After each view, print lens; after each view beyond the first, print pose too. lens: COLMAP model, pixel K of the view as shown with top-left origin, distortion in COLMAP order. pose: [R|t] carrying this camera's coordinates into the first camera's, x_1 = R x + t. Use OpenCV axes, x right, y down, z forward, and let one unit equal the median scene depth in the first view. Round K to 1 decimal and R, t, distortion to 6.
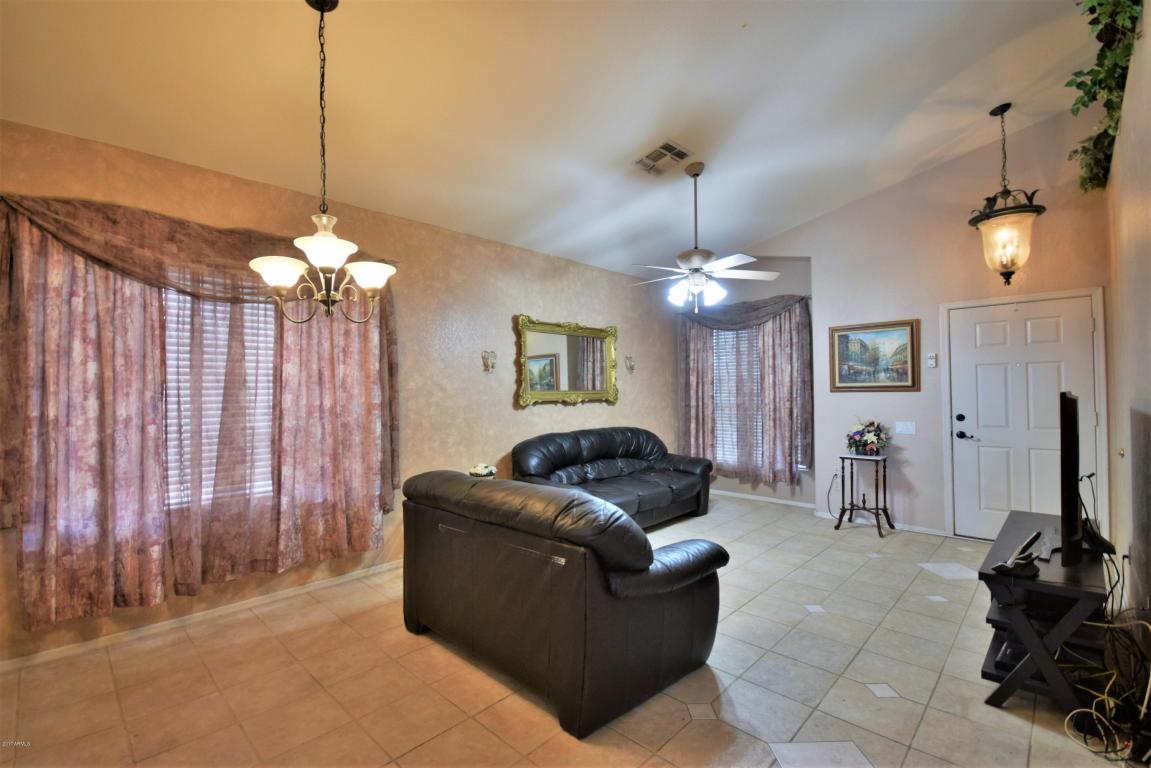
lens RADIAL K [[513.4, 0, 576.3], [0, 513.4, 386.6], [0, 0, 1]] dist [0.021270, -0.011288]
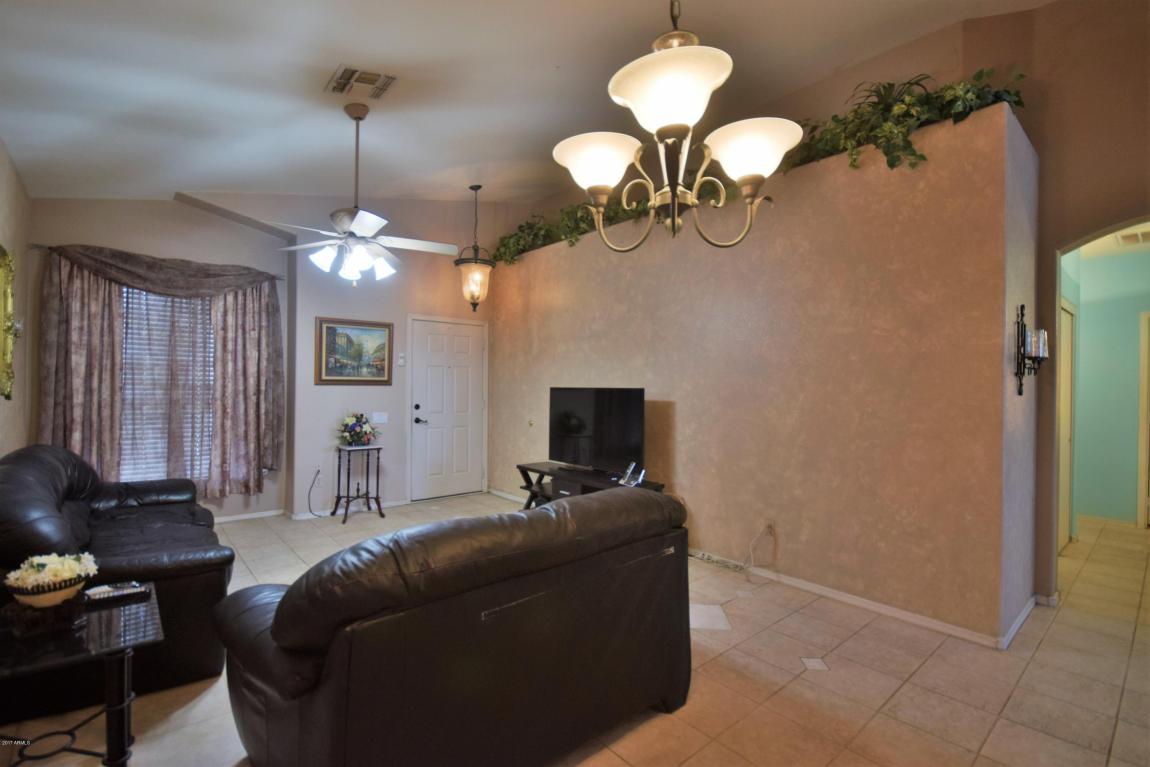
lens RADIAL K [[521.5, 0, 569.8], [0, 521.5, 386.5], [0, 0, 1]] dist [0.018765, -0.015611]
pose [[0.093935, 0.013329, 0.995489, -0.451122], [-0.020809, 0.999718, -0.011422, 0.015958], [-0.995361, -0.019642, 0.094185, 0.467059]]
